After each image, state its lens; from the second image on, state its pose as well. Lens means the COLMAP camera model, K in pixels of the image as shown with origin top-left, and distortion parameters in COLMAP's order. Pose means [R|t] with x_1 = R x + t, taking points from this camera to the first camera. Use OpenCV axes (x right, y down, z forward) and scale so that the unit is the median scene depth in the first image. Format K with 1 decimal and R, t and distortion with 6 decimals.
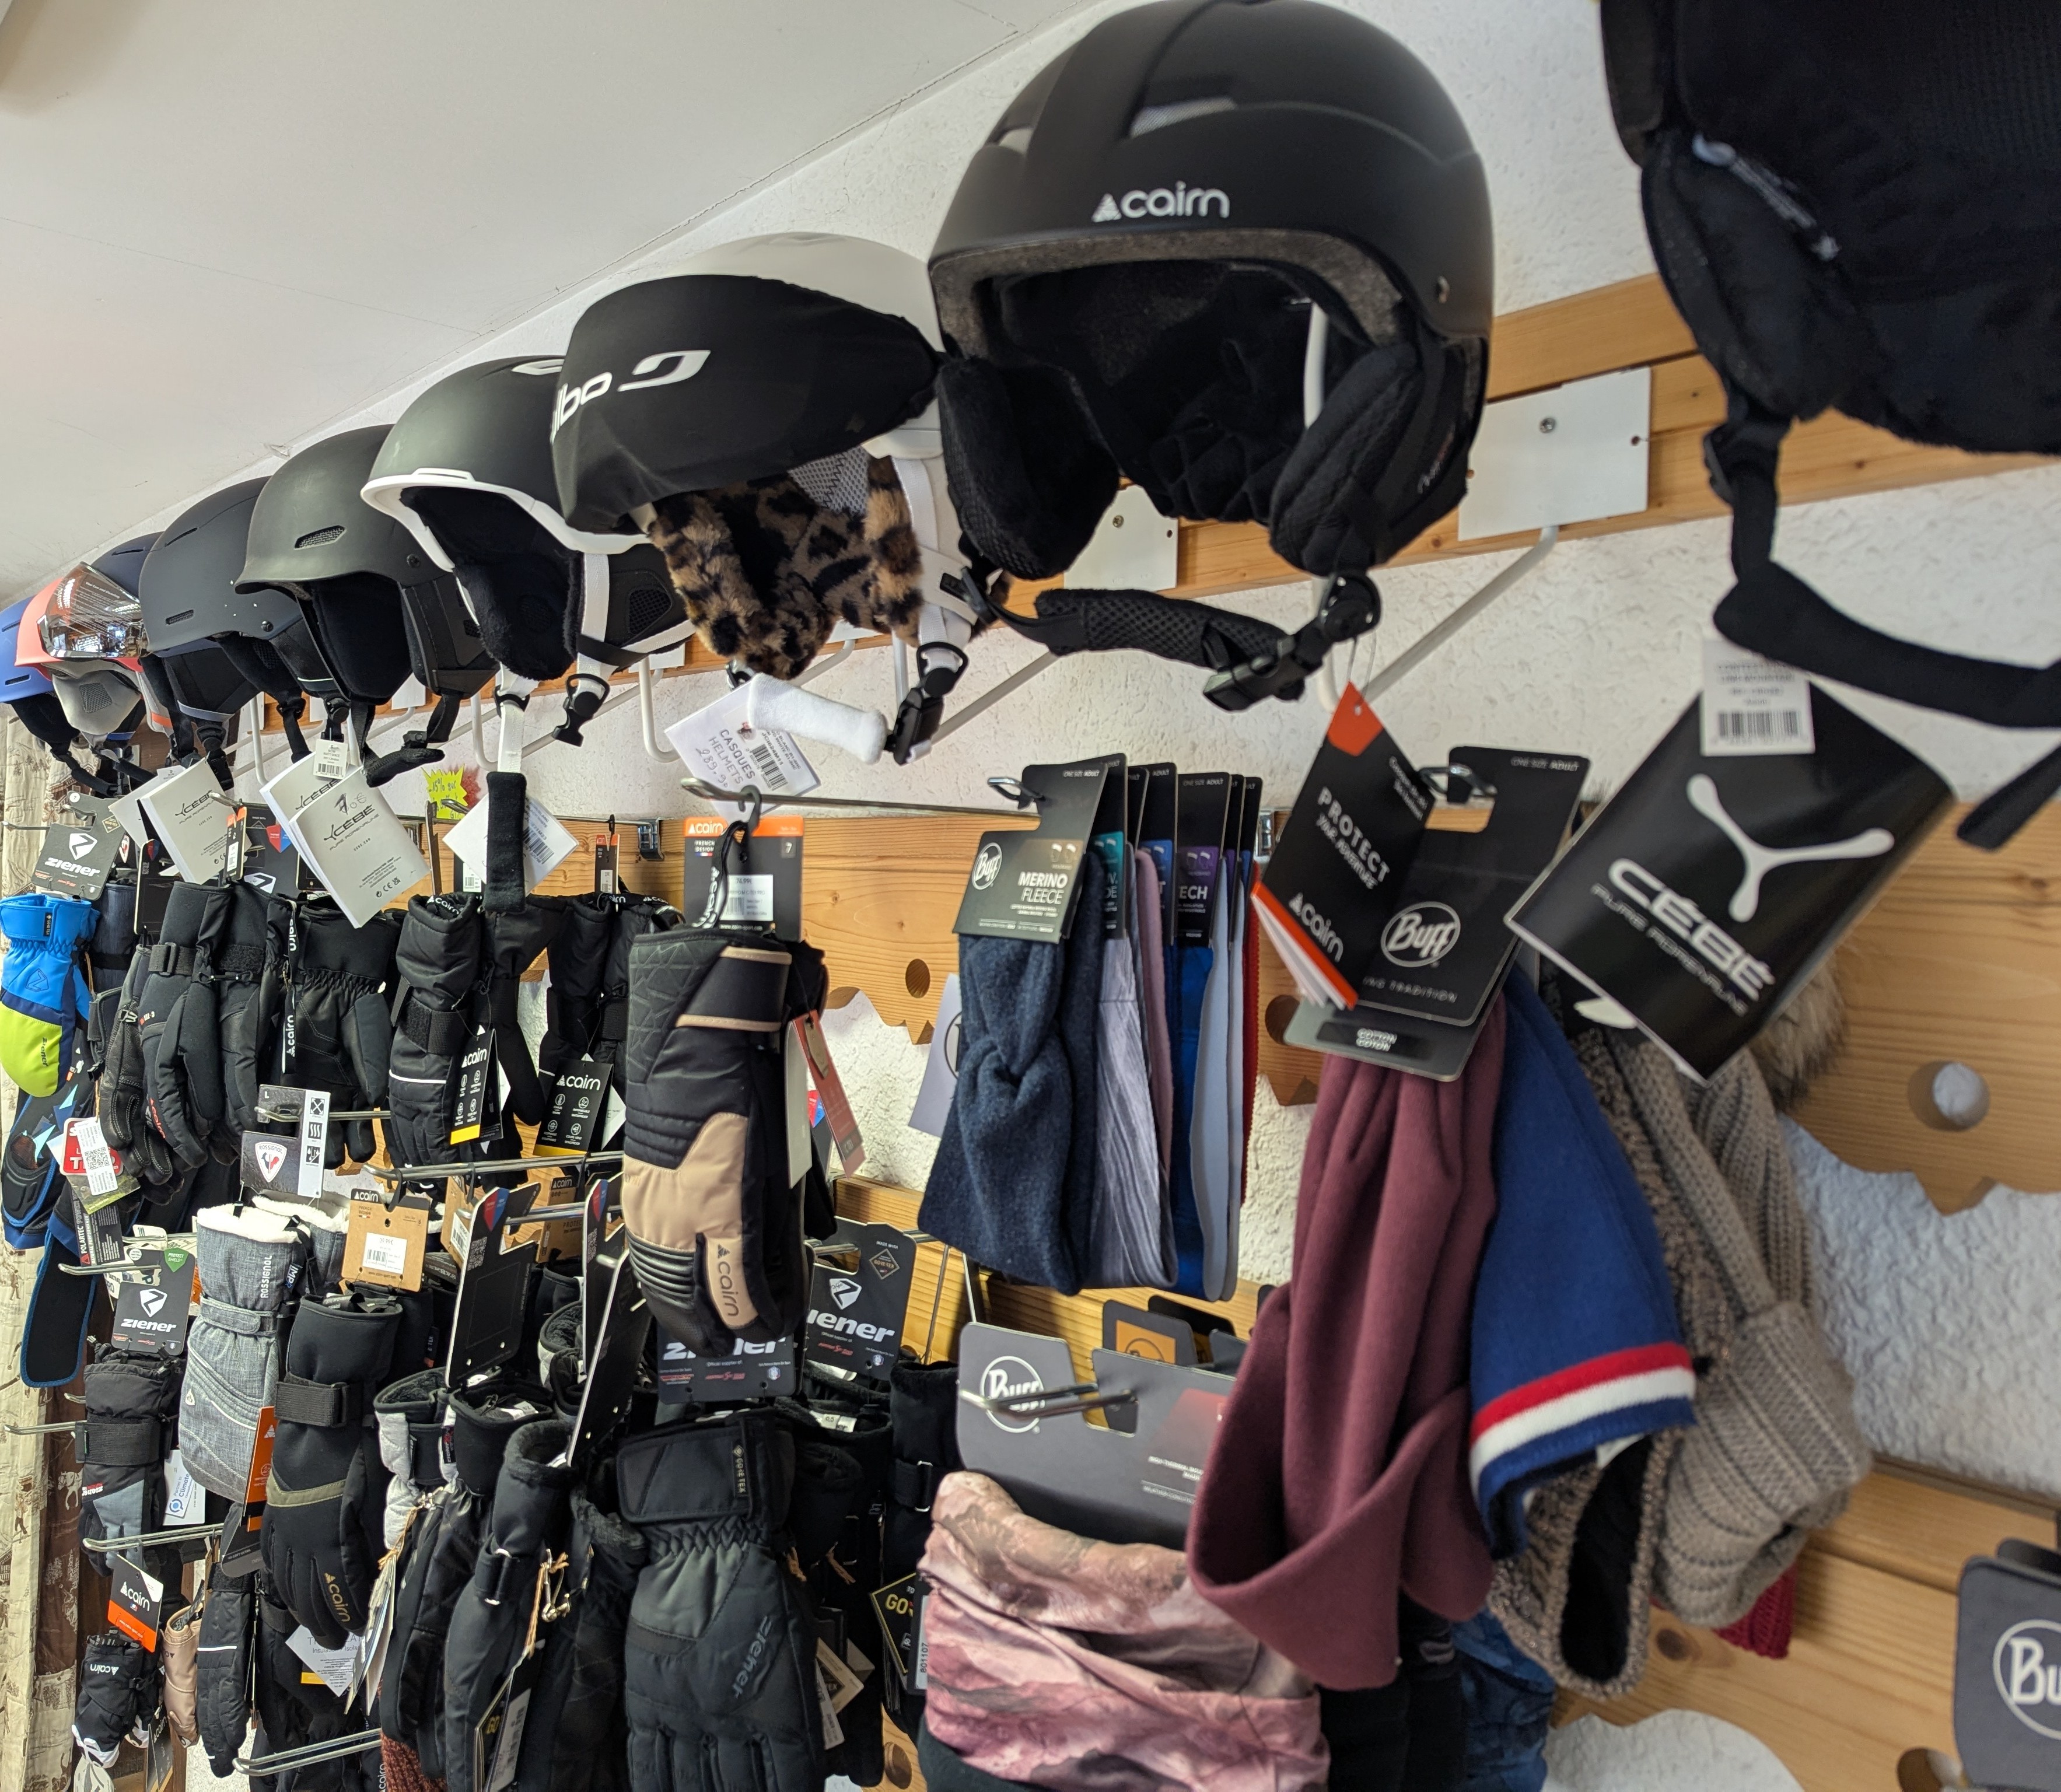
lens RADIAL K [[1494.8, 0, 1027.8], [0, 1494.8, 891.9], [0, 0, 1]] dist [-0.014835, 0.005453]
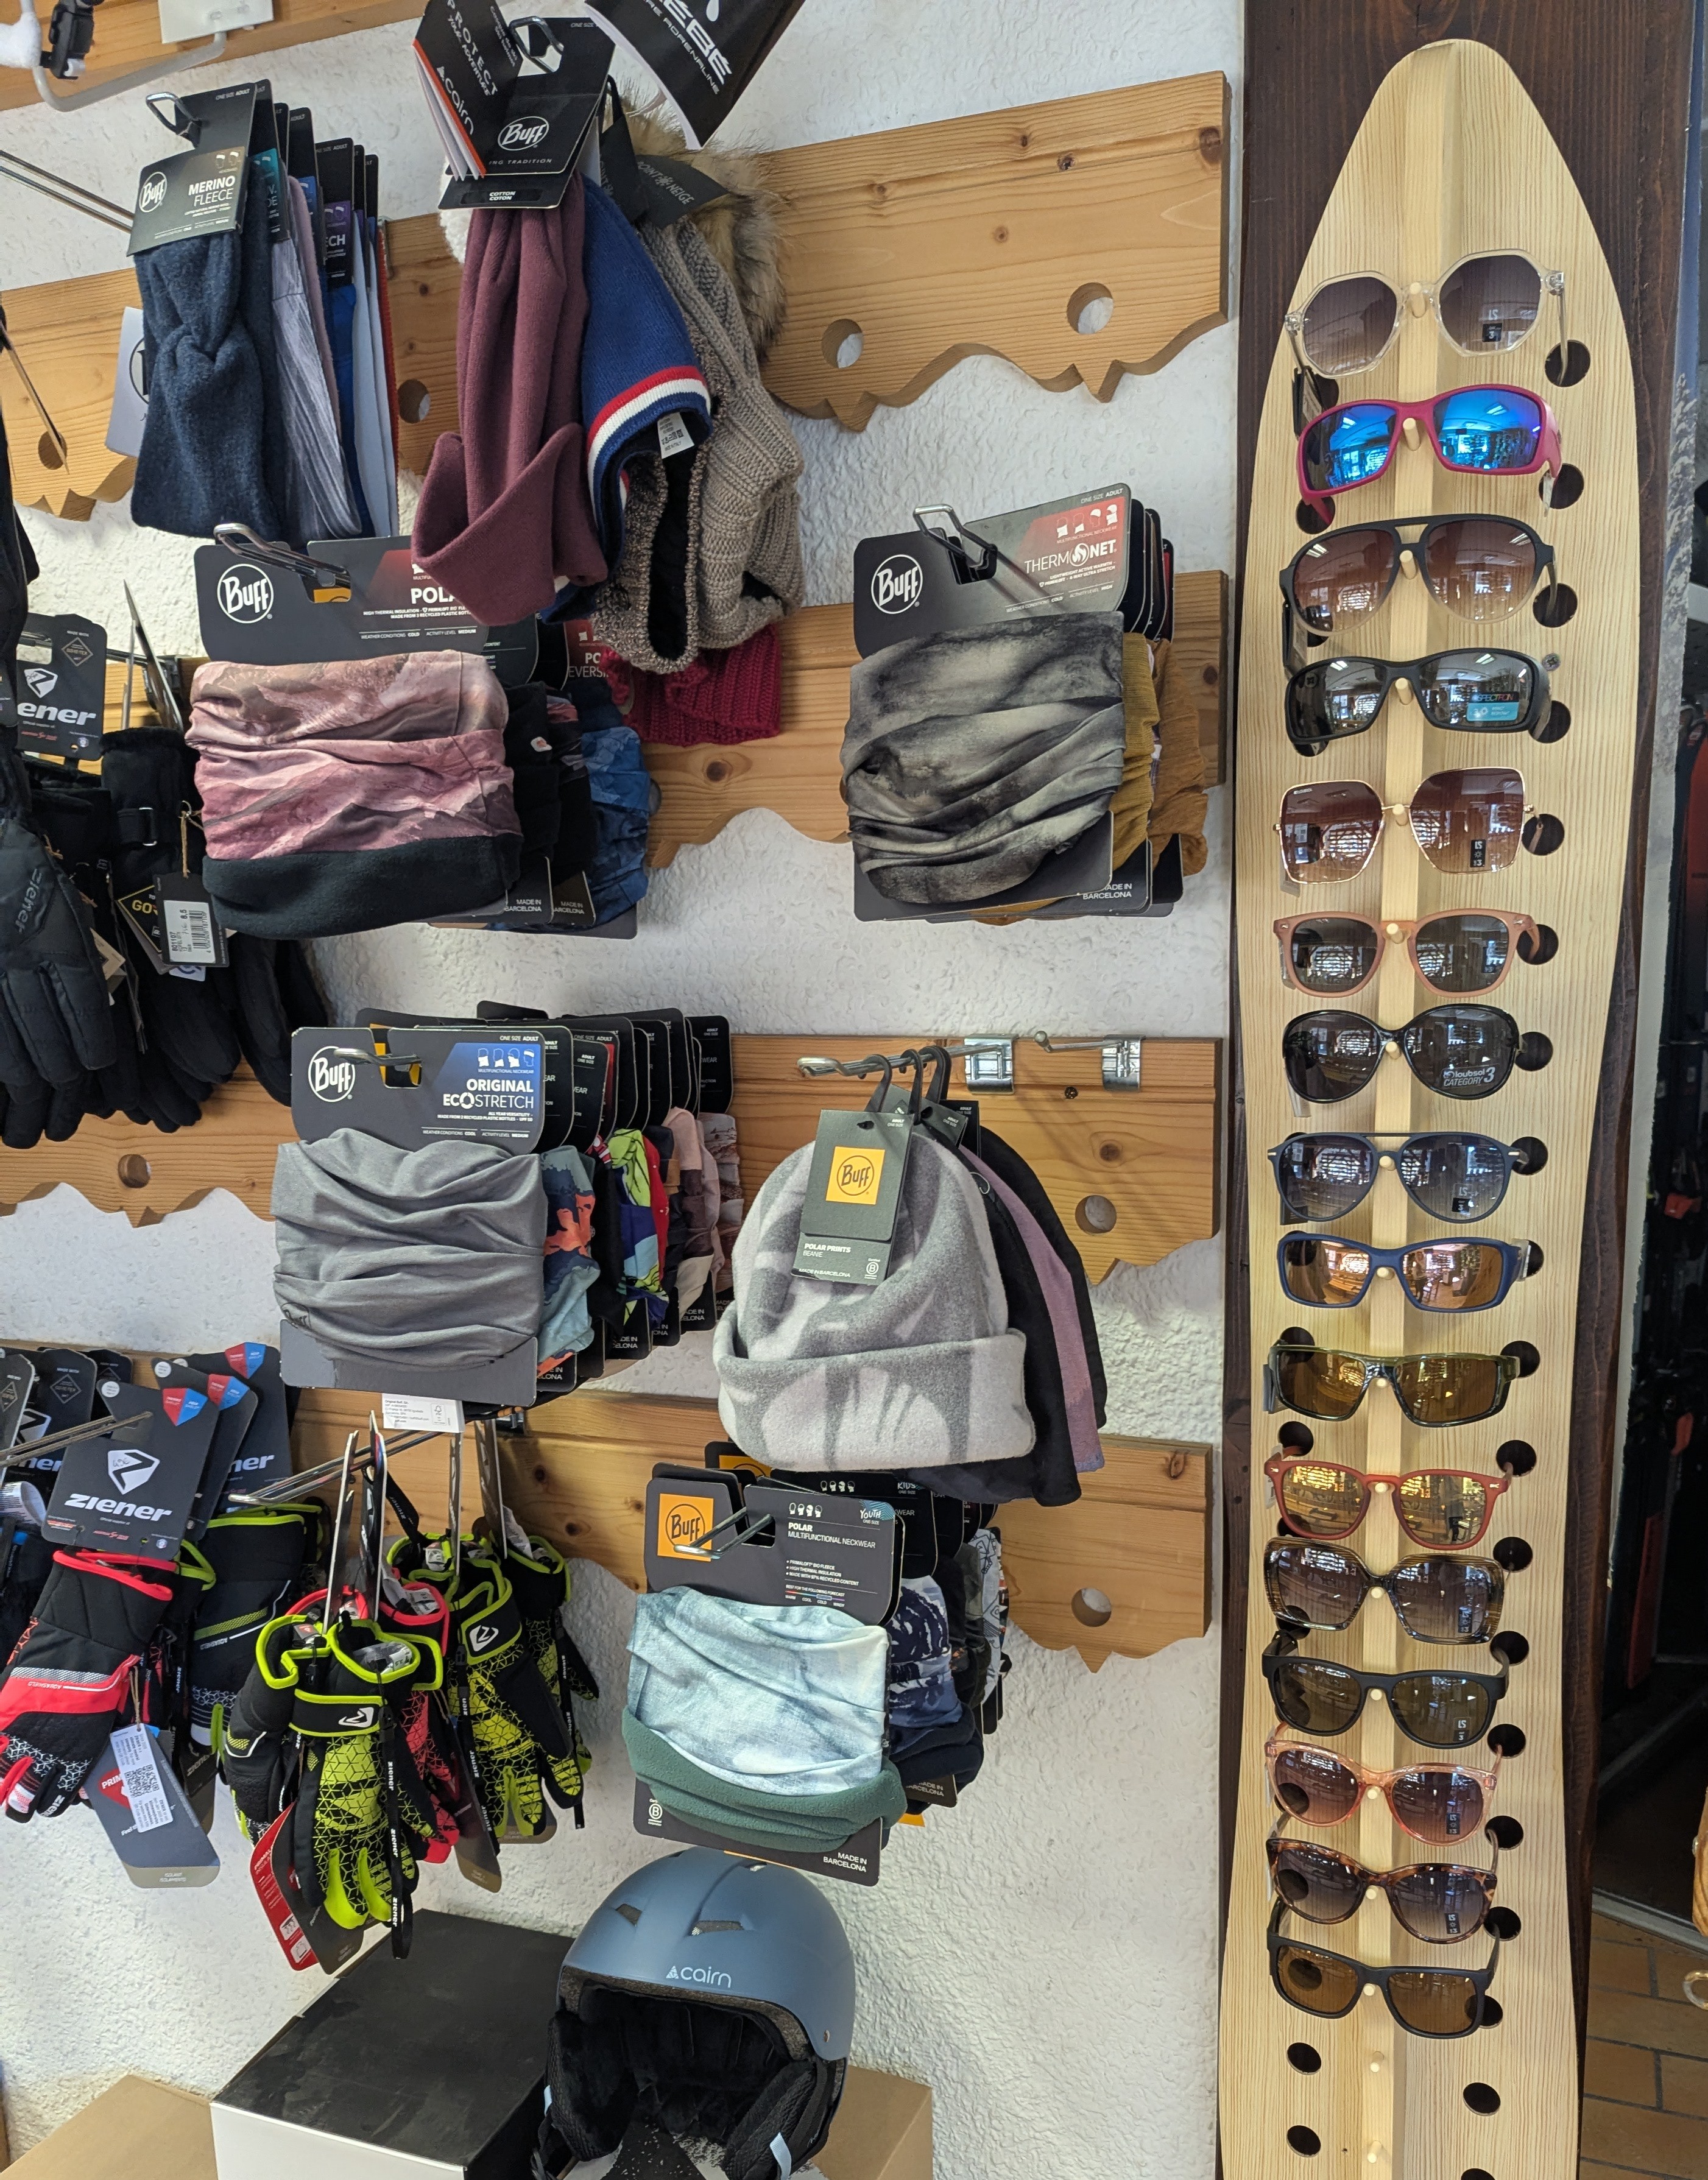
lens RADIAL K [[1433.3, 0, 855.1], [0, 1433.3, 1092.4], [0, 0, 1]] dist [0.002176, 0.003761]
pose [[0.867615, -0.139343, 0.477313, -0.203927], [0.048055, 0.978936, 0.198432, 0.526141], [-0.494909, -0.149225, 0.856036, -0.409582]]
